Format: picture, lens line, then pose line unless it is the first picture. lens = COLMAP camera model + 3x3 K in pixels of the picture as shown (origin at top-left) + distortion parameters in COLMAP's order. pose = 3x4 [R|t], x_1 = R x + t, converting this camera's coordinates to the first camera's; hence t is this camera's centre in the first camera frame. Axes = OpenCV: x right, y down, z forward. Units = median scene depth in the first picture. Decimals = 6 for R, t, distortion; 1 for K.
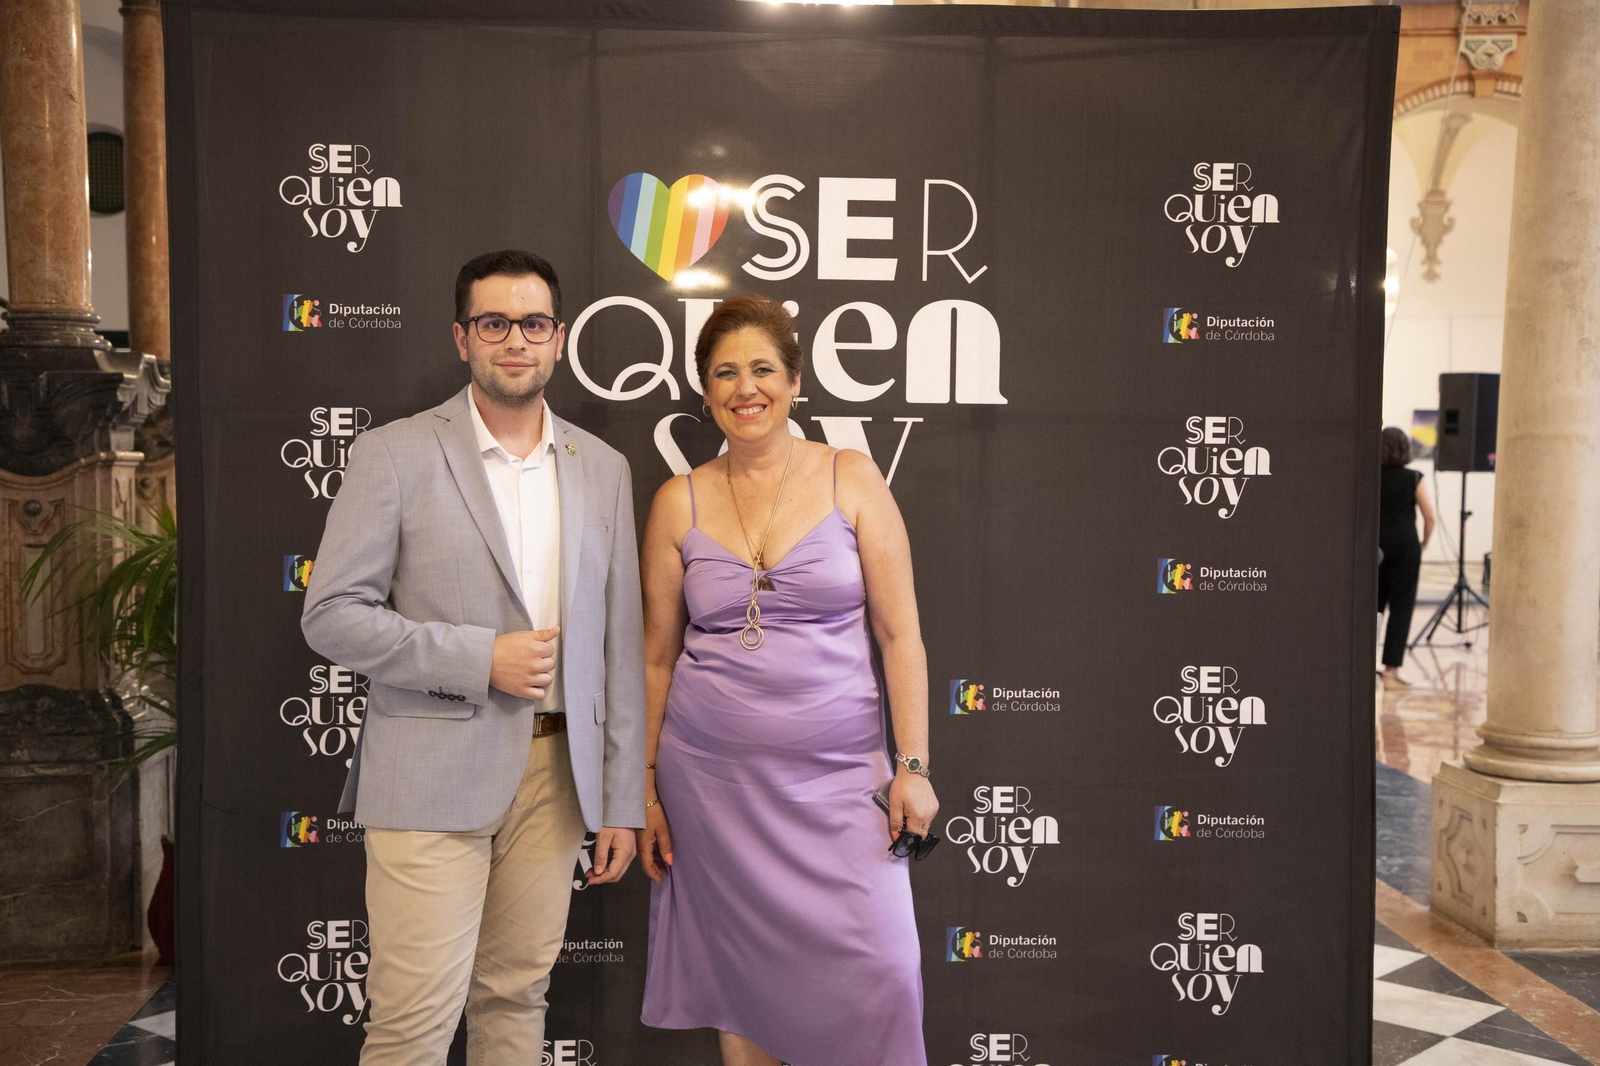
lens RADIAL K [[1924.8, 0, 807.6], [0, 1924.8, 538.5], [0, 0, 1]] dist [0.125462, 0.051476]
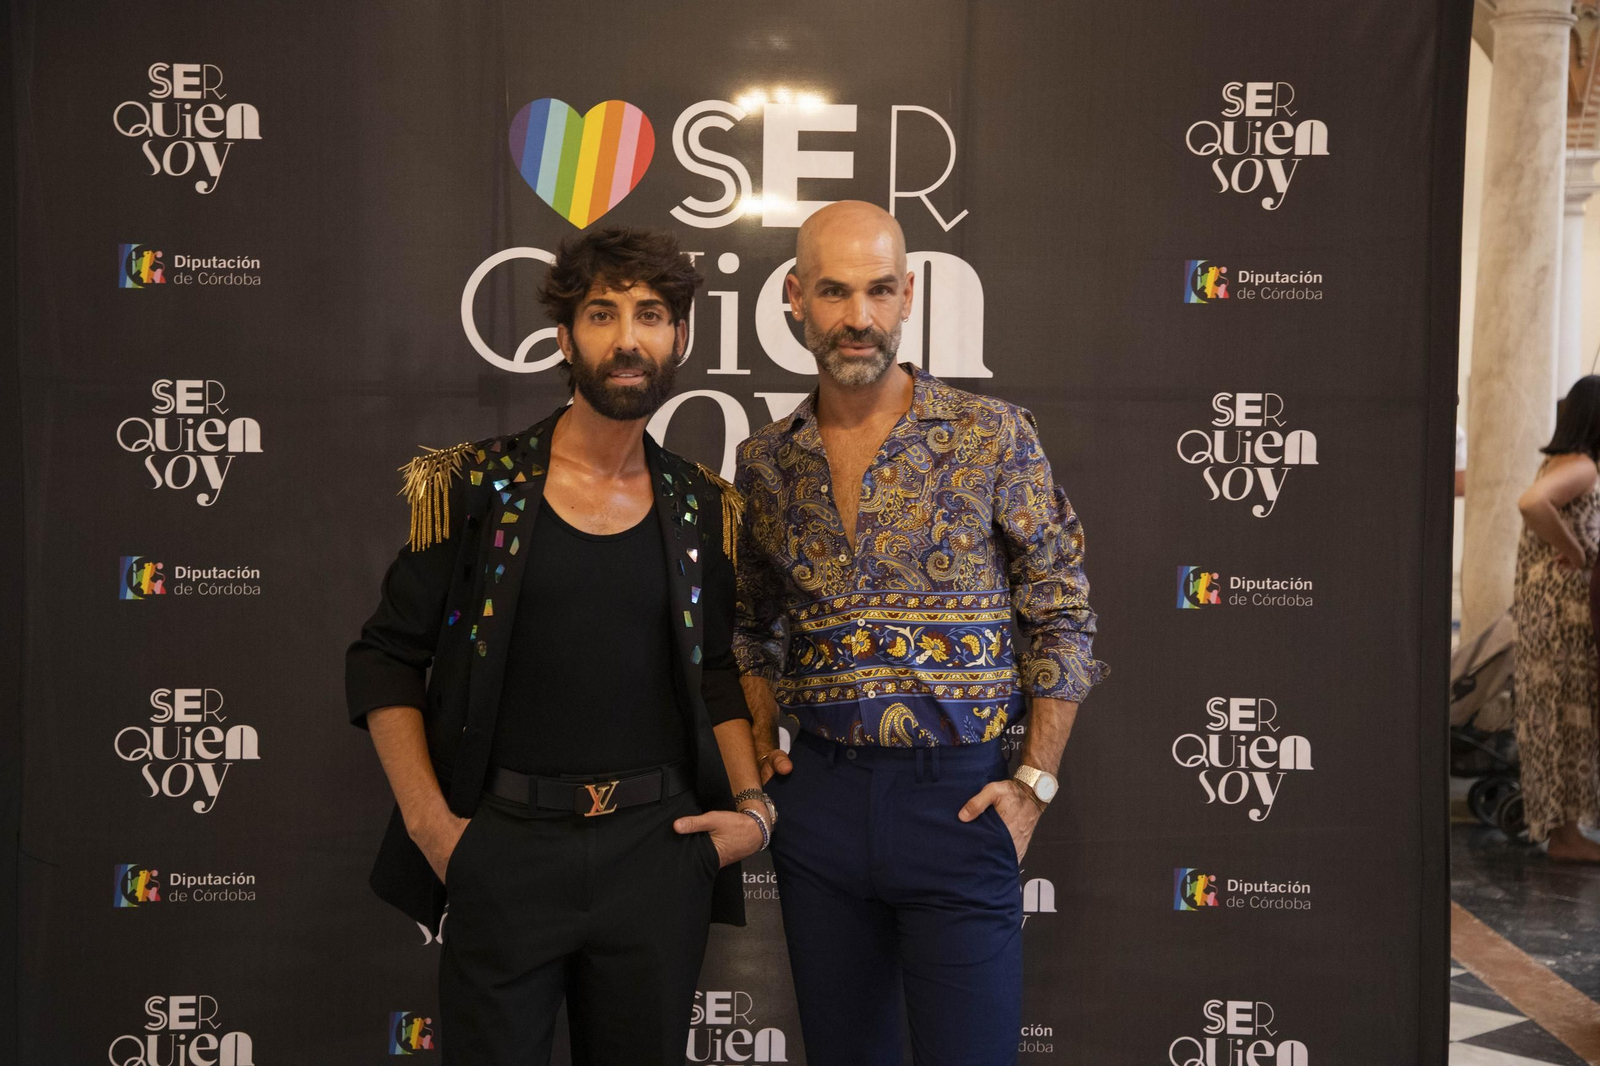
lens RADIAL K [[2487.8, 0, 796.4], [0, 2487.8, 538.9], [0, 0, 1]] dist [0.247523, 0.094207]
pose [[0.998616, 0.004854, -0.052360, 0.074780], [-0.004827, 0.999988, 0.000643, -0.001007], [0.052363, -0.000389, 0.998628, -0.069652]]
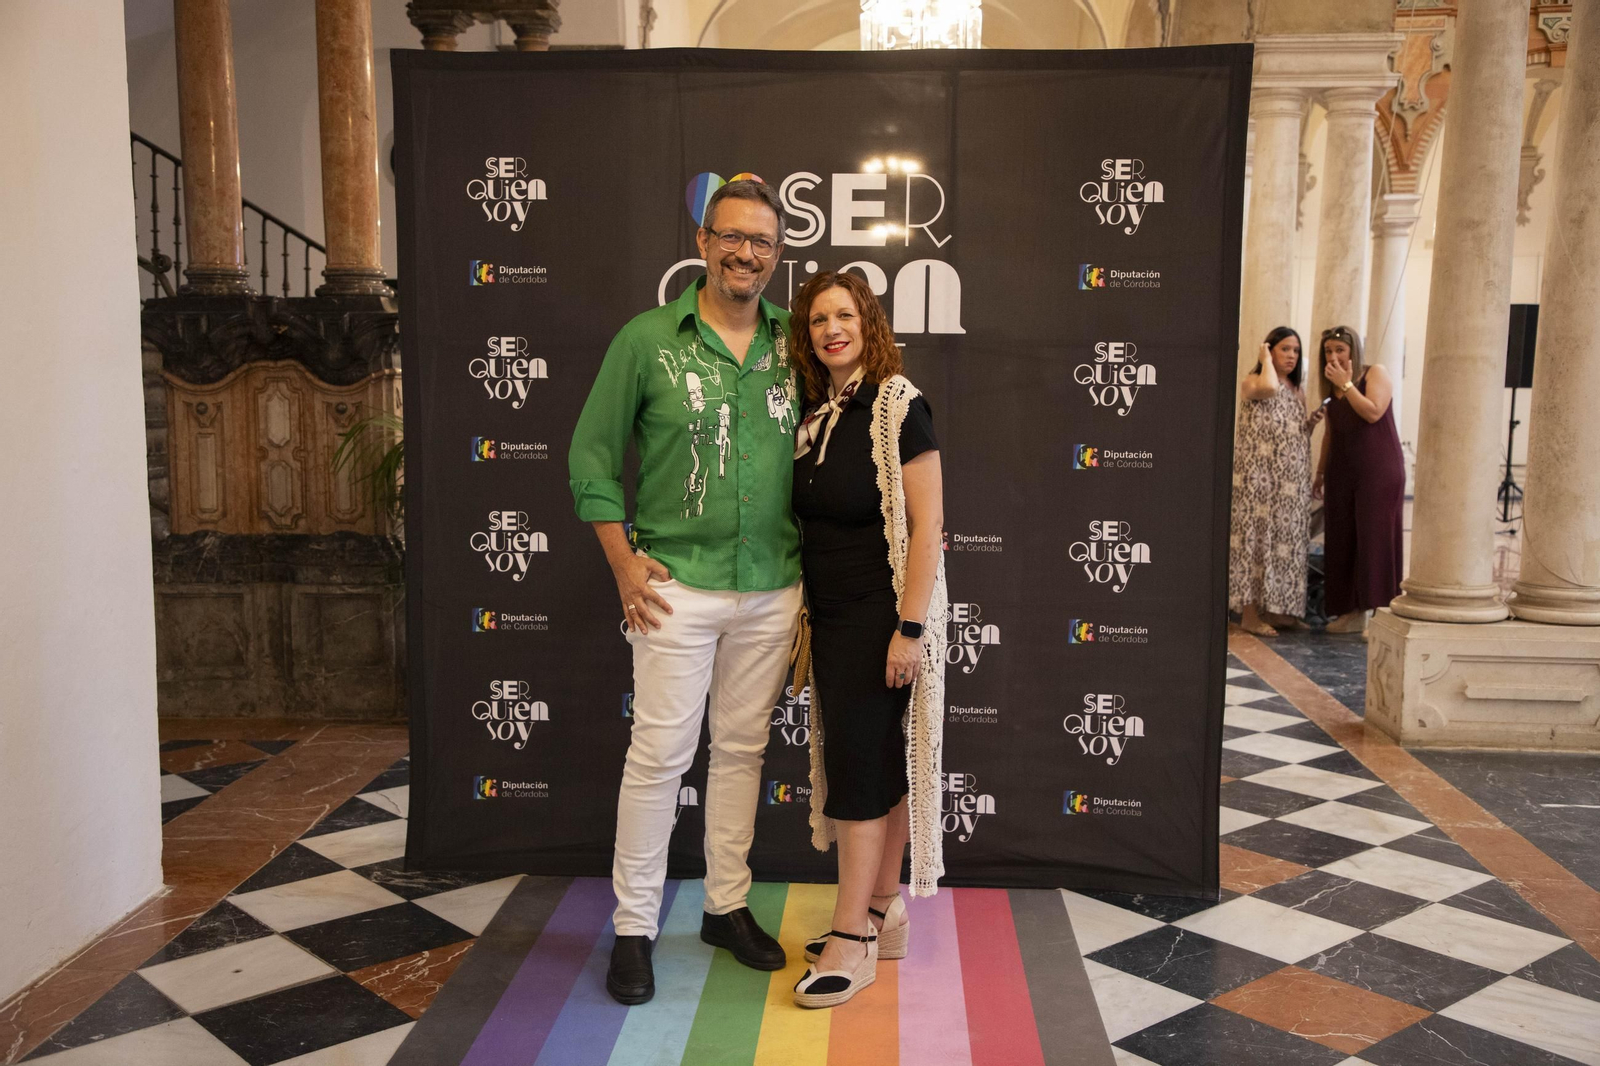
lens RADIAL K [[1575.5, 0, 796.4], [0, 1575.5, 539.5], [0, 0, 1]] dist [0.037412, 0.095147]
pose [[0.991785, 0.014977, -0.127040, 0.127500], [-0.007218, 0.998093, 0.061312, 0.010650], [0.127716, -0.059891, 0.990001, -0.165045]]
